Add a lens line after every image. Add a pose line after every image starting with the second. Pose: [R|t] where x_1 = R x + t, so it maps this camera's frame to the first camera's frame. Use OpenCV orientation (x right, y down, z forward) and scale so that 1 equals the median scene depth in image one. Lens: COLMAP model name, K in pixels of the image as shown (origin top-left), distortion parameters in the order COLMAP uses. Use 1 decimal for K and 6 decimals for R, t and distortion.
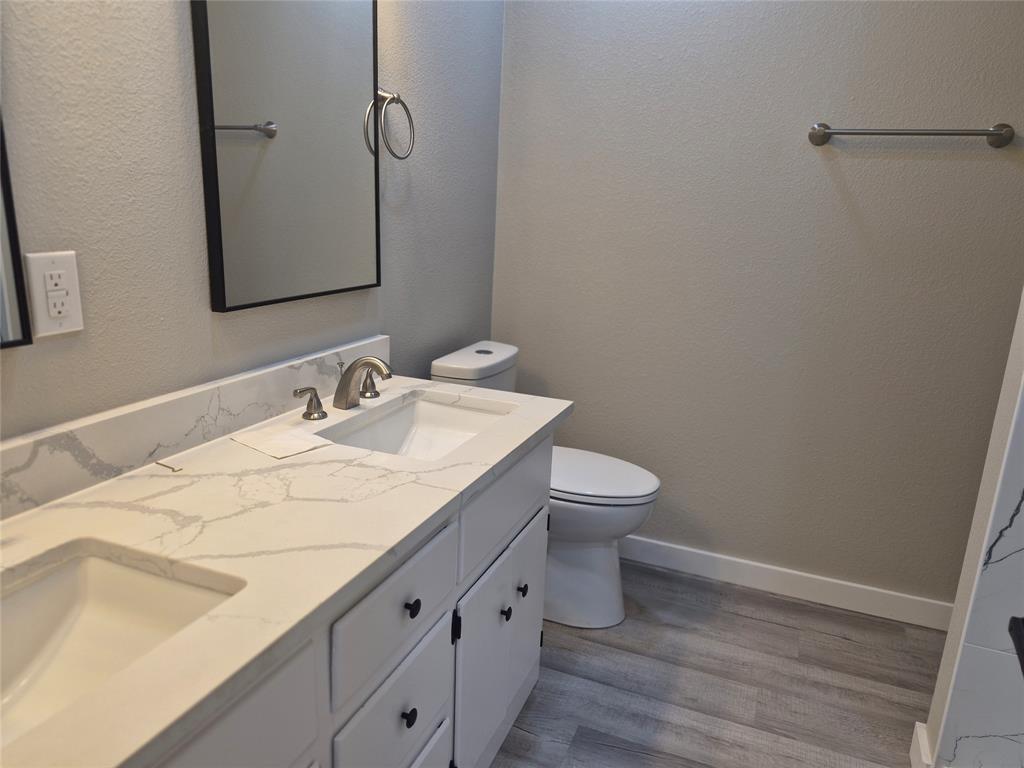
lens RADIAL K [[707.1, 0, 511.7], [0, 707.1, 386.2], [0, 0, 1]] dist [0.069849, -0.063799]
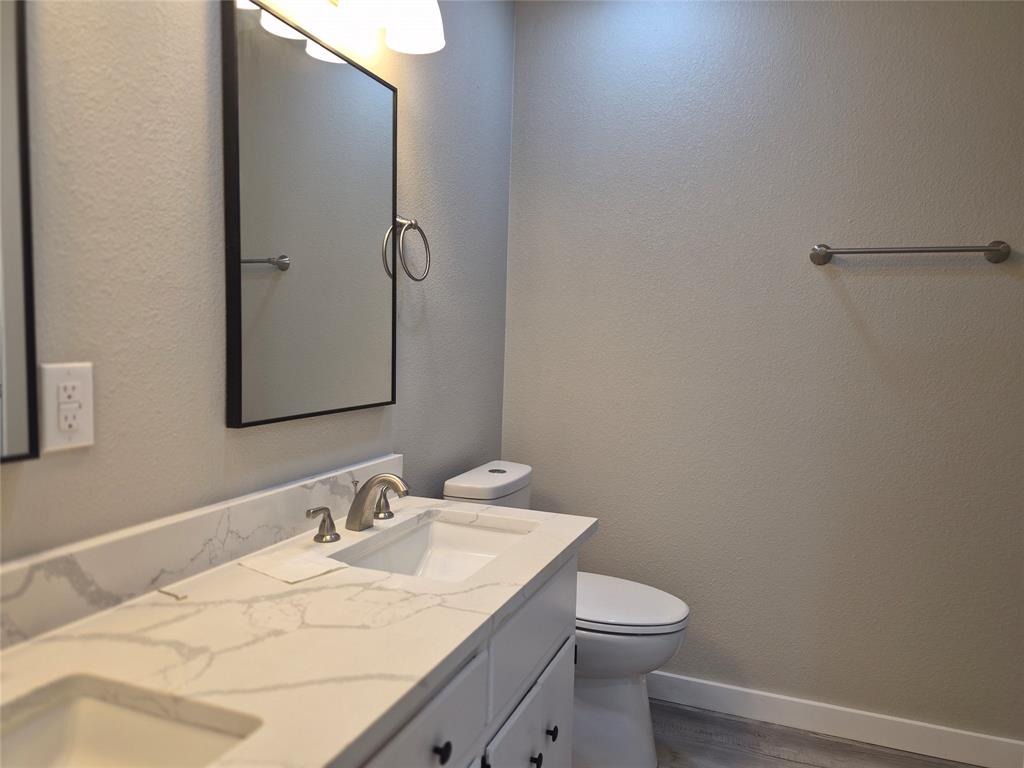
lens RADIAL K [[707.1, 0, 518.0], [0, 707.1, 392.5], [0, 0, 1]] dist [0.069849, -0.063799]
pose [[0.999716, -0.017803, 0.015818, -0.039866], [0.020292, 0.984449, -0.174497, 0.023406], [-0.012465, 0.174768, 0.984531, 0.039511]]
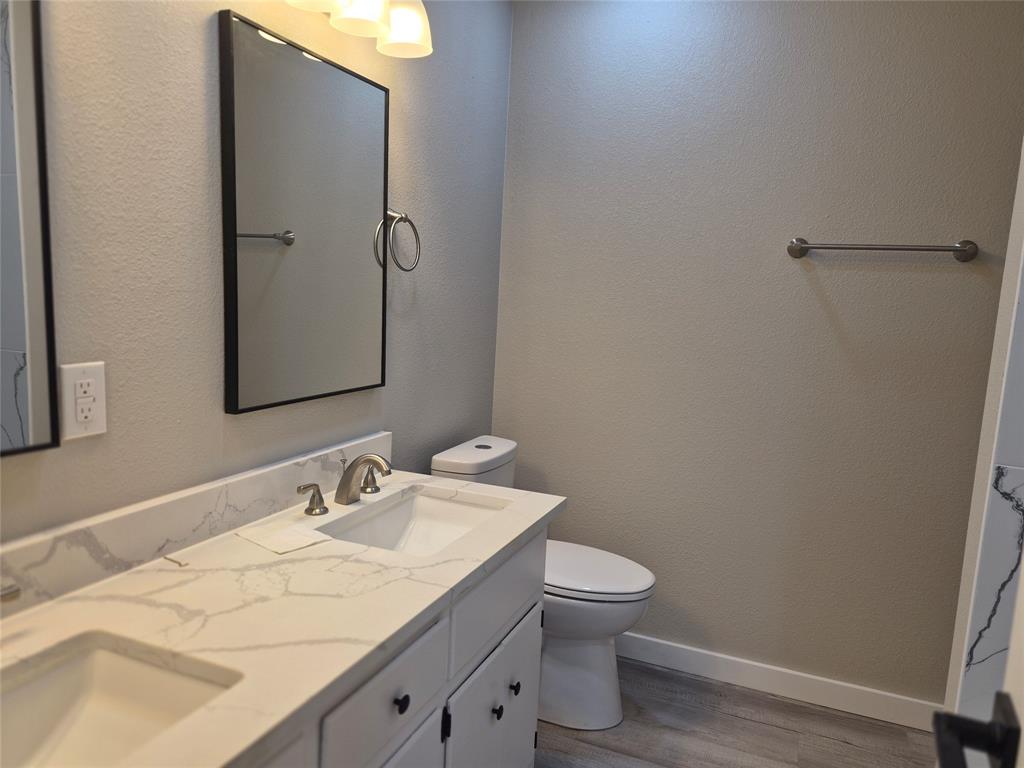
lens RADIAL K [[707.1, 0, 514.5], [0, 707.1, 393.2], [0, 0, 1]] dist [0.069849, -0.063799]
pose [[0.999948, 0.006558, -0.007784, 0.022780], [-0.007409, 0.993349, -0.114903, -0.013624], [0.006979, 0.114954, 0.993346, -0.063114]]
